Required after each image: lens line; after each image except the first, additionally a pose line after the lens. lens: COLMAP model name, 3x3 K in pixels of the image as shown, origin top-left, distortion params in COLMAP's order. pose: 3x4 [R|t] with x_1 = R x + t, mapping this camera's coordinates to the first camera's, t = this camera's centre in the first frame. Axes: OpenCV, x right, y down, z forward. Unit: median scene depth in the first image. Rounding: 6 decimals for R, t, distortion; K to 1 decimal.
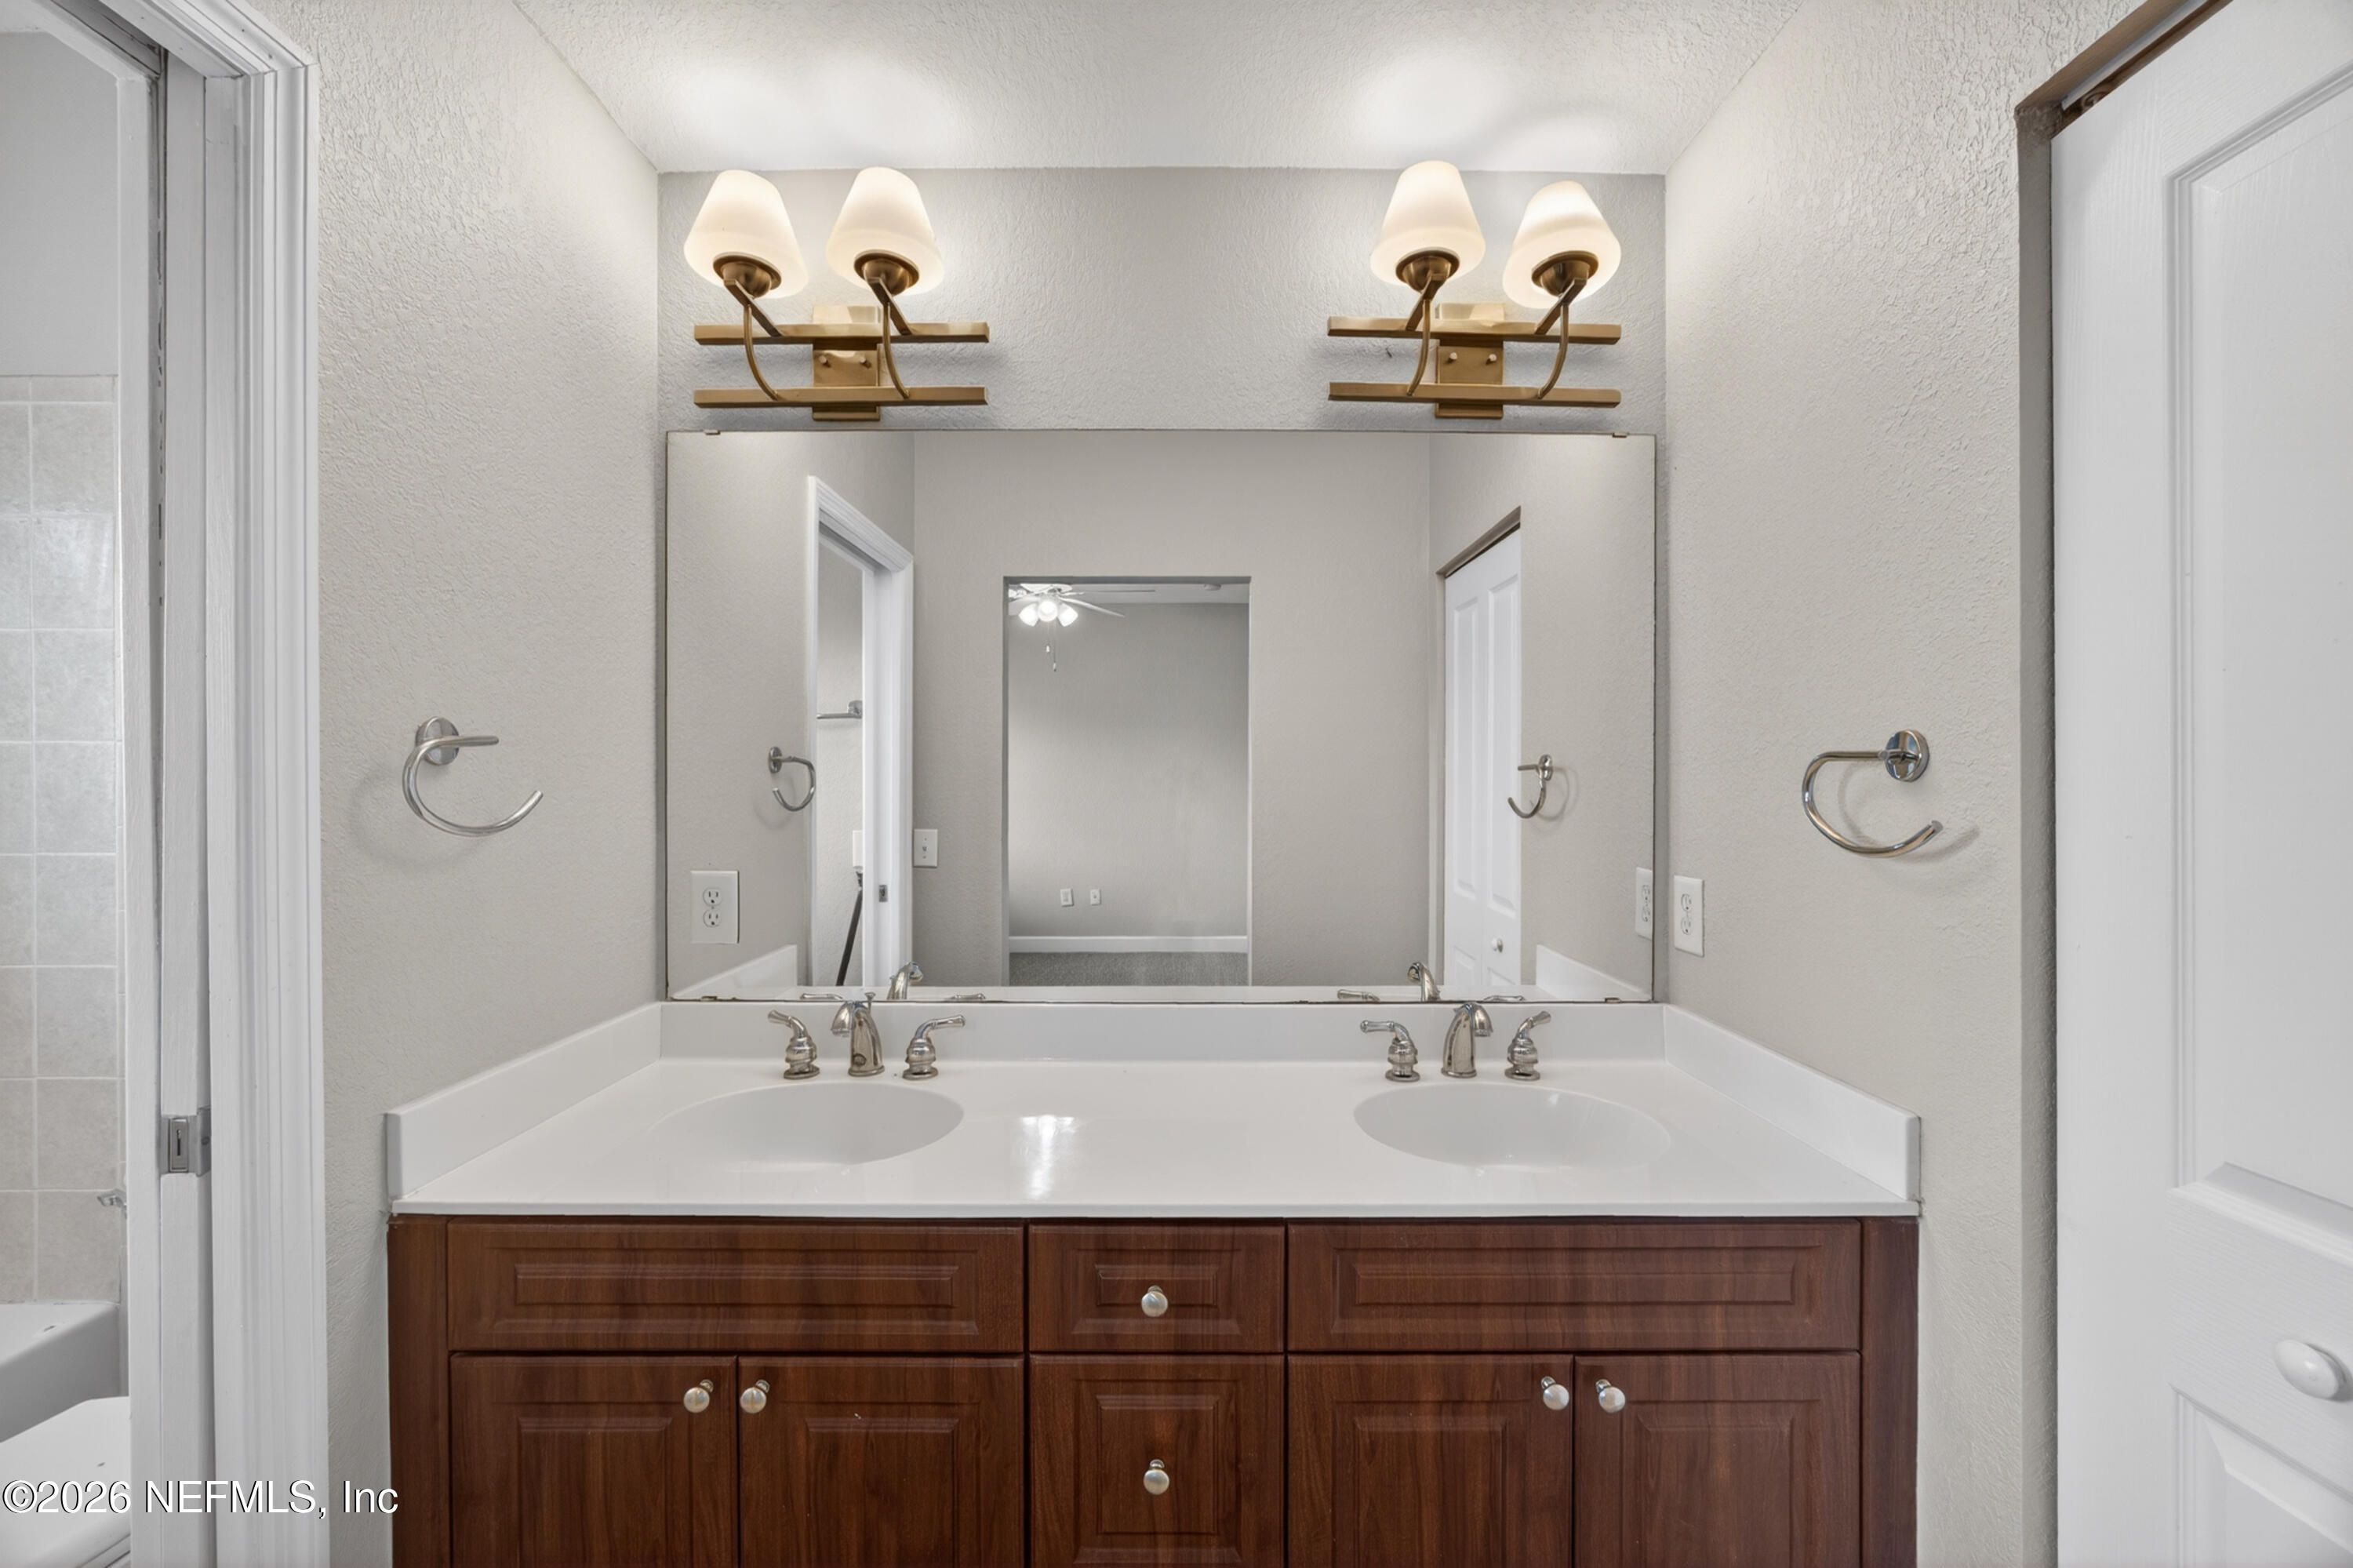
lens RADIAL K [[913.4, 0, 1178.3], [0, 913.4, 781.6], [0, 0, 1]] dist [-0.002839, -0.000115]
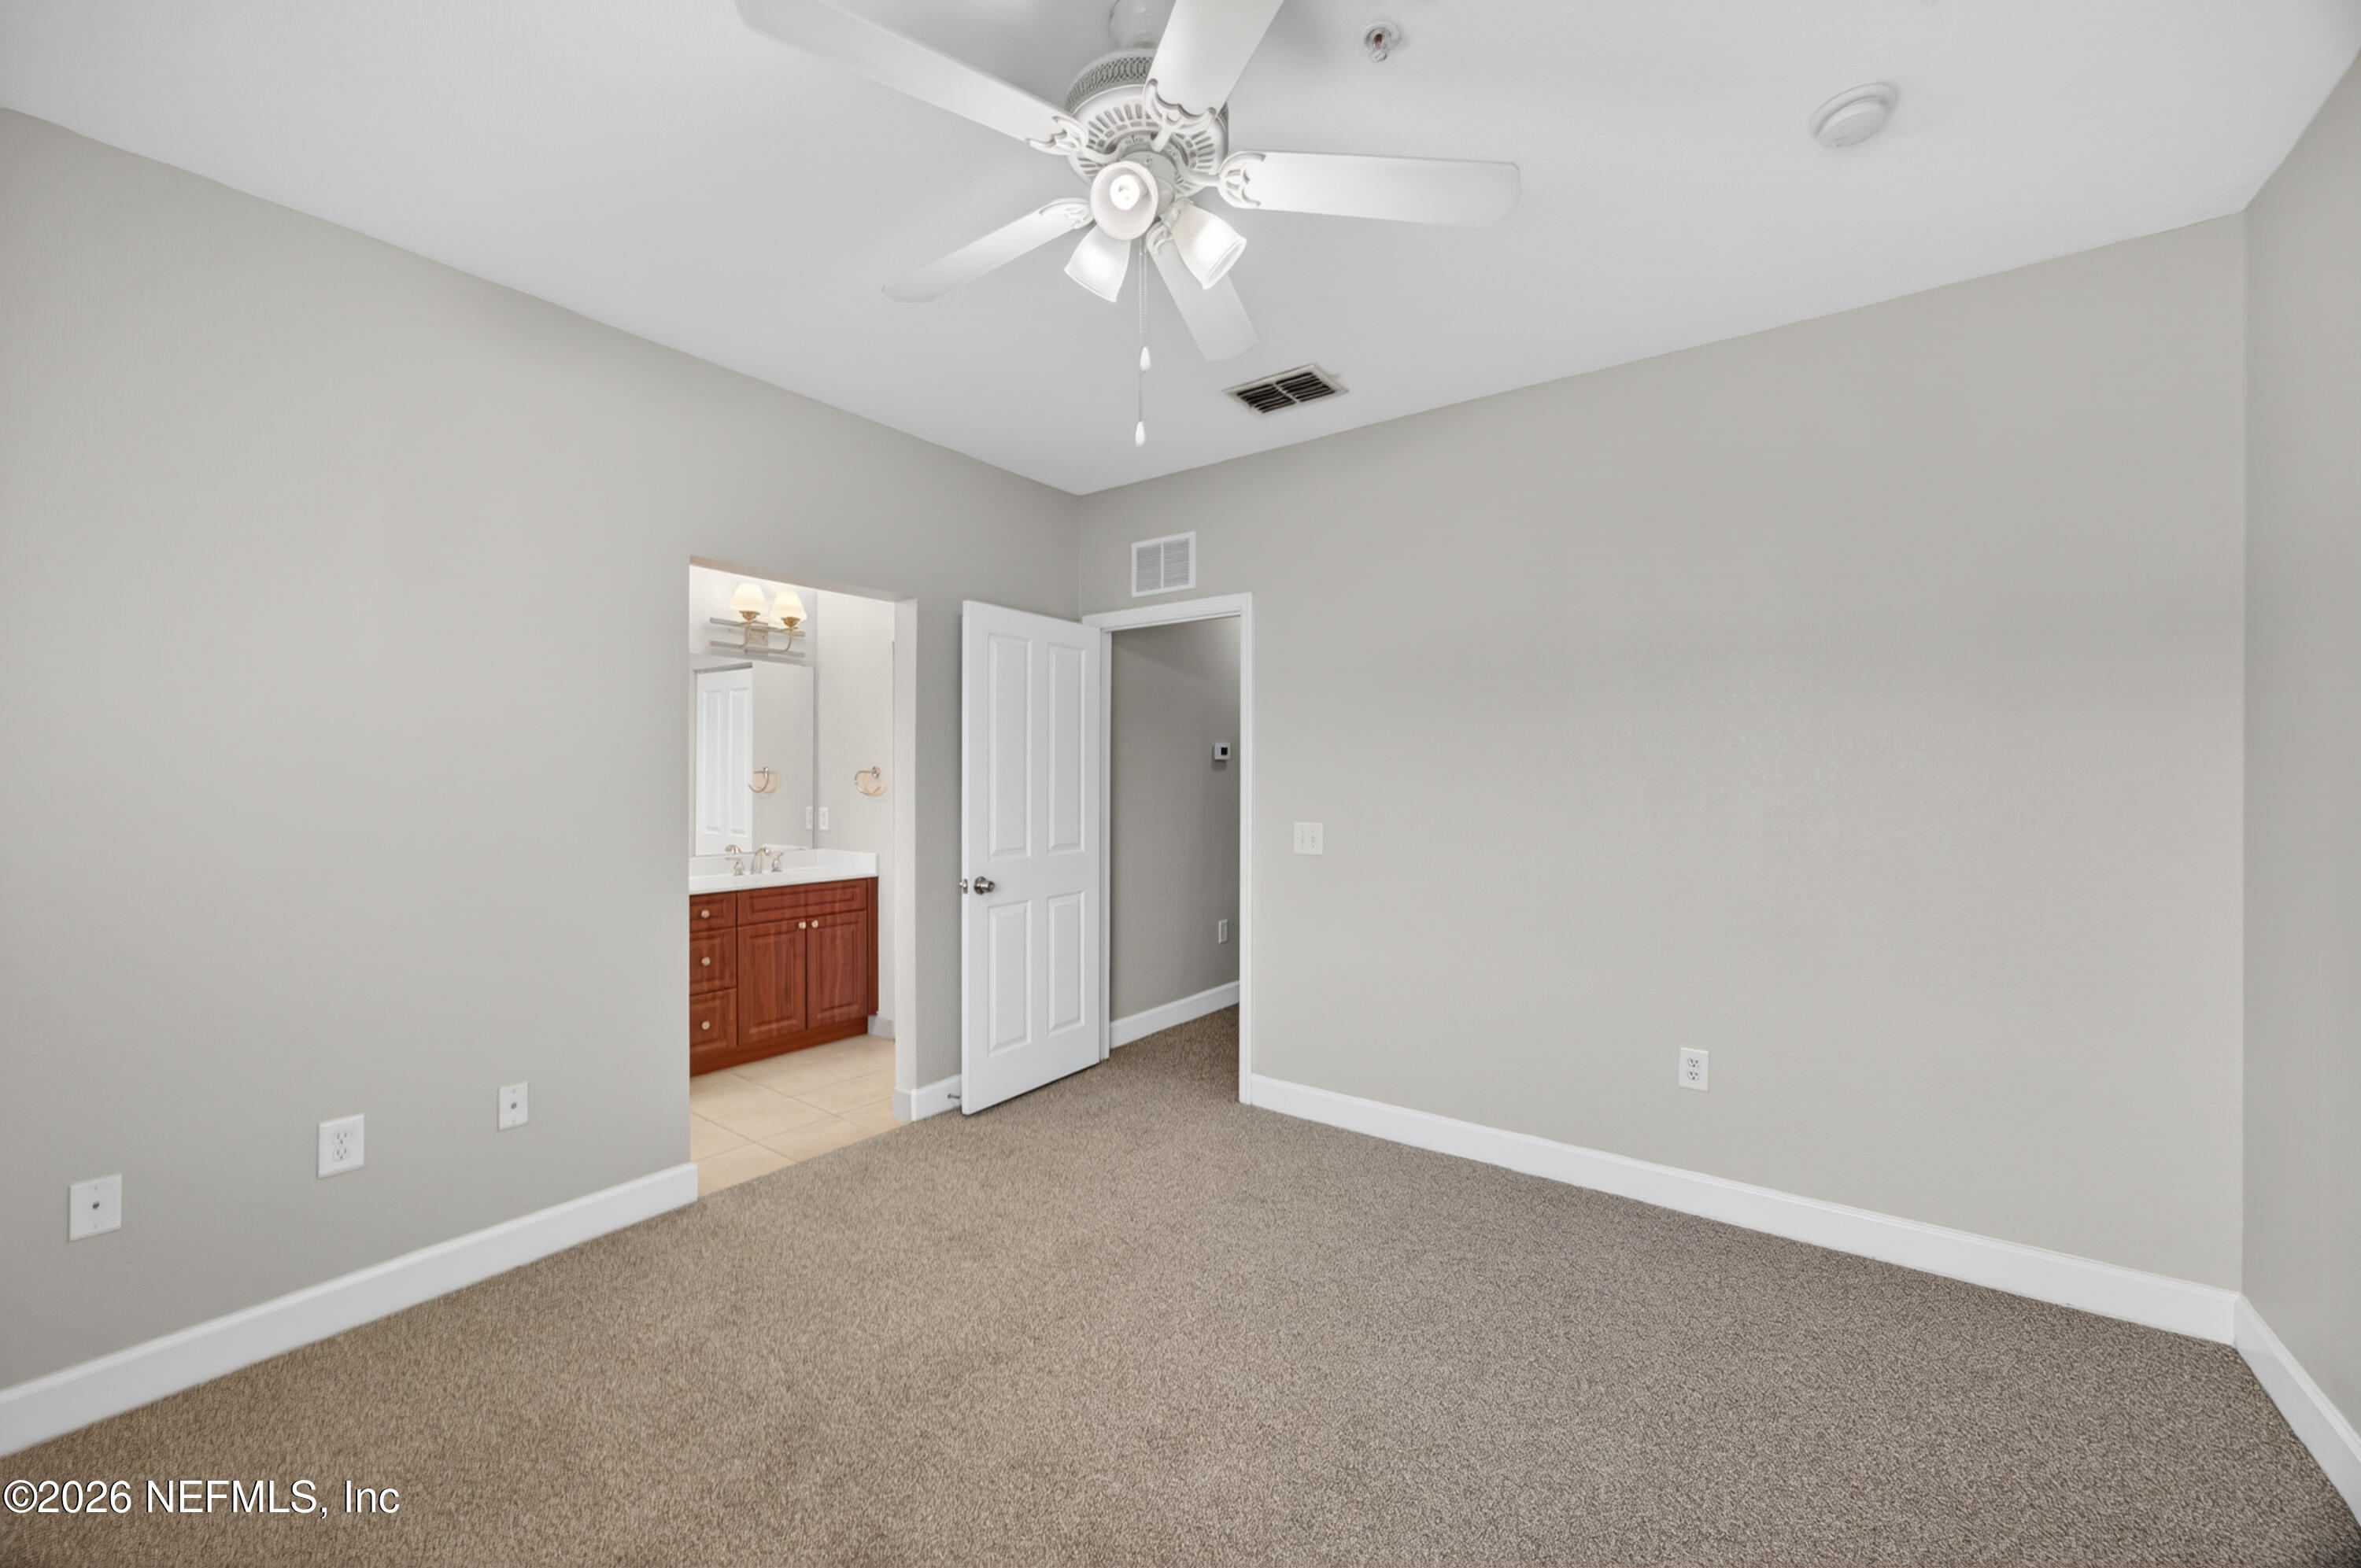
lens RADIAL K [[916.3, 0, 1187.3], [0, 916.3, 770.3], [0, 0, 1]] dist [-0.002839, -0.000115]
pose [[0.588701, 0.003280, 0.808344, -1.884670], [0.001570, 0.999985, -0.005201, -0.012015], [-0.808349, 0.004331, 0.588687, -2.809879]]
